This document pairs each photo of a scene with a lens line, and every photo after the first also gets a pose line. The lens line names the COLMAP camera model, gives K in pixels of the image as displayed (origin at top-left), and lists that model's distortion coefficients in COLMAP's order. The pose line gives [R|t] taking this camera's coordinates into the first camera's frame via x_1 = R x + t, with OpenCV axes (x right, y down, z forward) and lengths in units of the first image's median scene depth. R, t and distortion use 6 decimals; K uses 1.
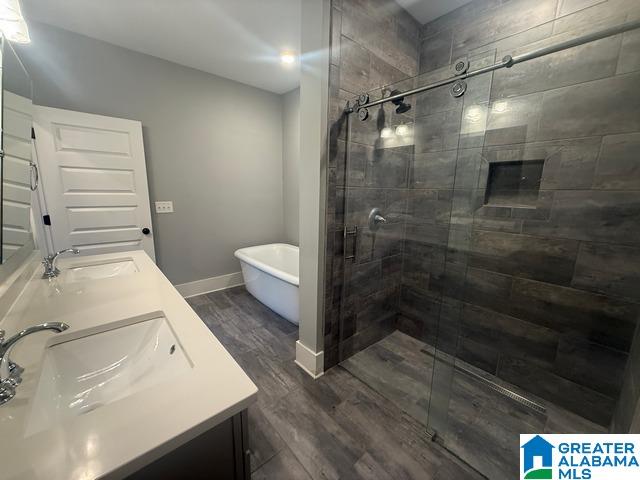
lens RADIAL K [[255.6, 0, 317.7], [0, 255.6, 240.3], [0, 0, 1]] dist [0.000714, 0.000543]
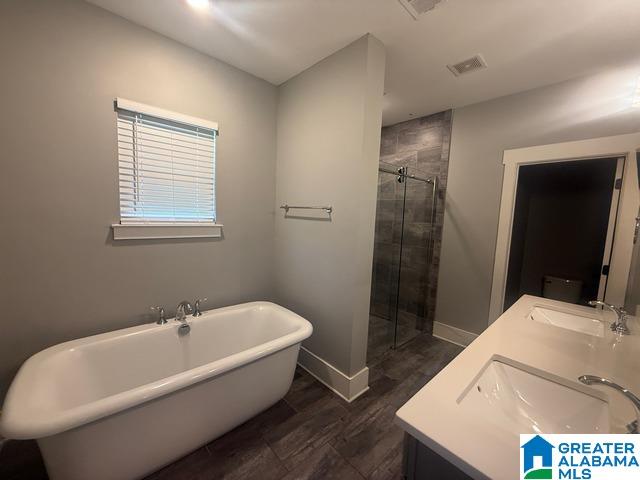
lens RADIAL K [[255.6, 0, 317.7], [0, 255.6, 240.3], [0, 0, 1]] dist [0.000714, 0.000543]
pose [[-0.021038, -0.117933, 0.992799, -1.038944], [0.149638, 0.981461, 0.119758, -0.273382], [-0.988517, 0.151080, -0.003001, 1.105514]]
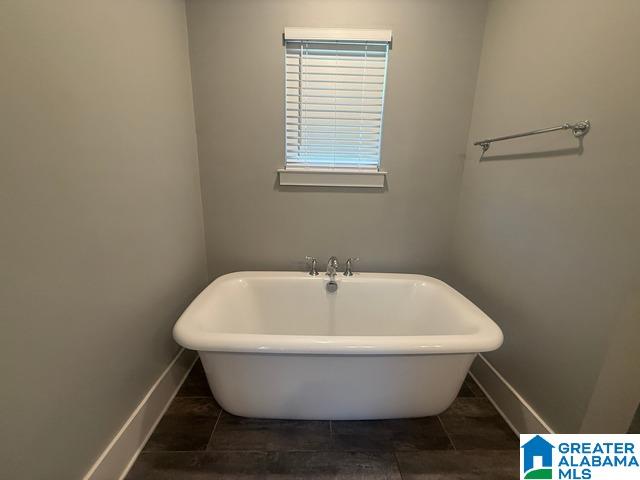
lens RADIAL K [[255.6, 0, 317.7], [0, 255.6, 240.3], [0, 0, 1]] dist [0.000714, 0.000543]
pose [[0.635025, -0.193914, 0.747758, -0.753125], [0.136853, 0.980910, 0.138156, -0.182533], [-0.760273, 0.014600, 0.649439, 1.110917]]
